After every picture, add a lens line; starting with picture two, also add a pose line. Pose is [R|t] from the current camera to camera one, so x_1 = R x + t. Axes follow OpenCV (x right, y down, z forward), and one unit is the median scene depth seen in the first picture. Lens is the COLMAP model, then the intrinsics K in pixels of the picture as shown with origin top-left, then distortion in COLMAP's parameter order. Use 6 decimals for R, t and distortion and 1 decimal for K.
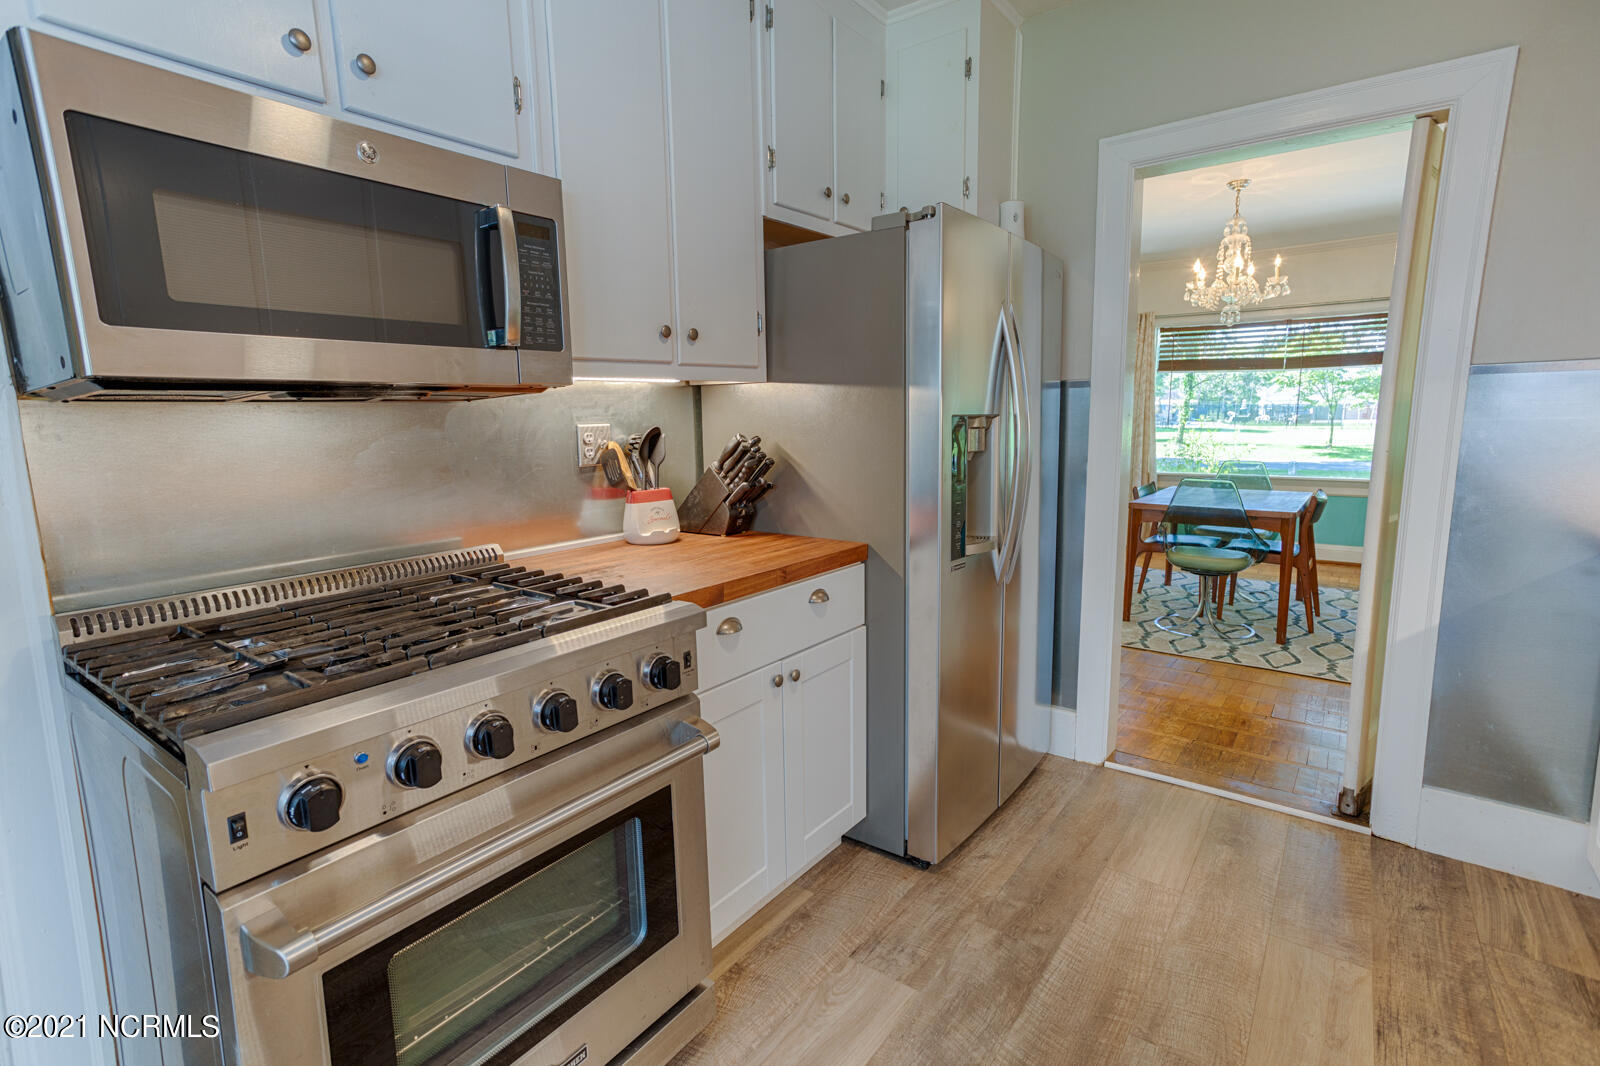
lens RADIAL K [[746.2, 0, 808.3], [0, 746.2, 528.2], [0, 0, 1]] dist [0.034120, 0.002075]
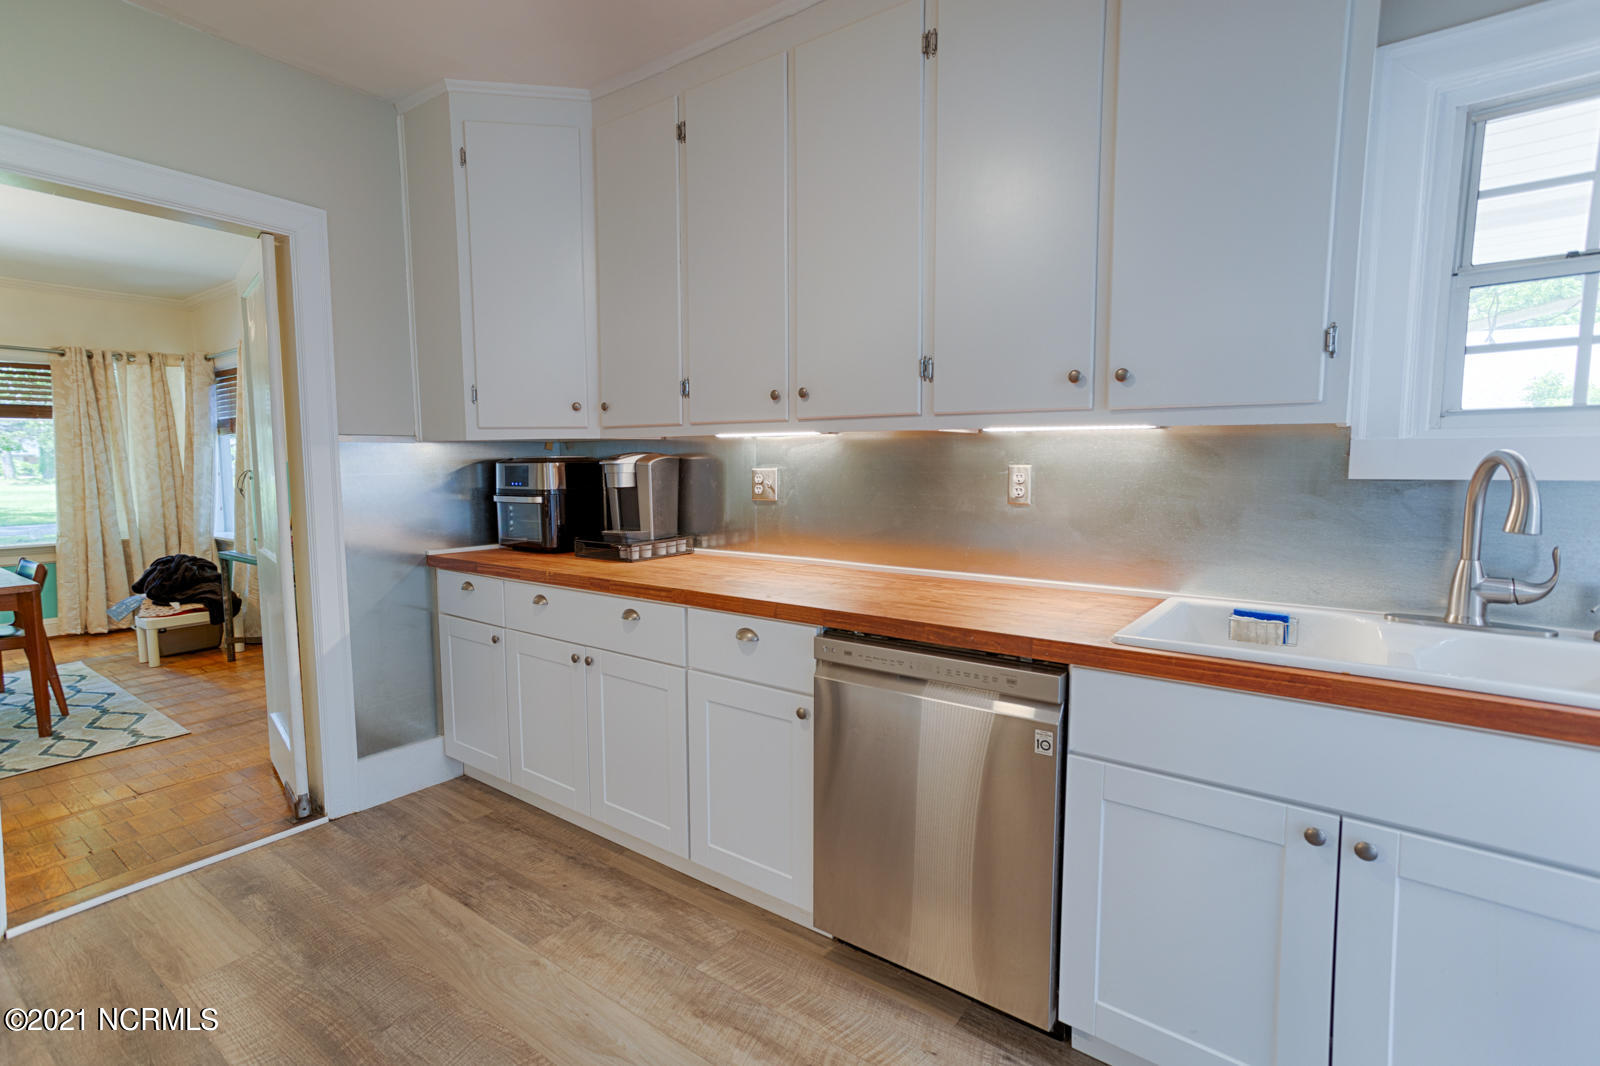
lens RADIAL K [[746.2, 0, 806.3], [0, 746.2, 525.3], [0, 0, 1]] dist [0.034120, 0.002075]
pose [[0.001763, -0.071424, 0.997444, -0.420466], [0.152028, 0.985871, 0.070326, -0.024270], [-0.988375, 0.151515, 0.012597, 0.184829]]
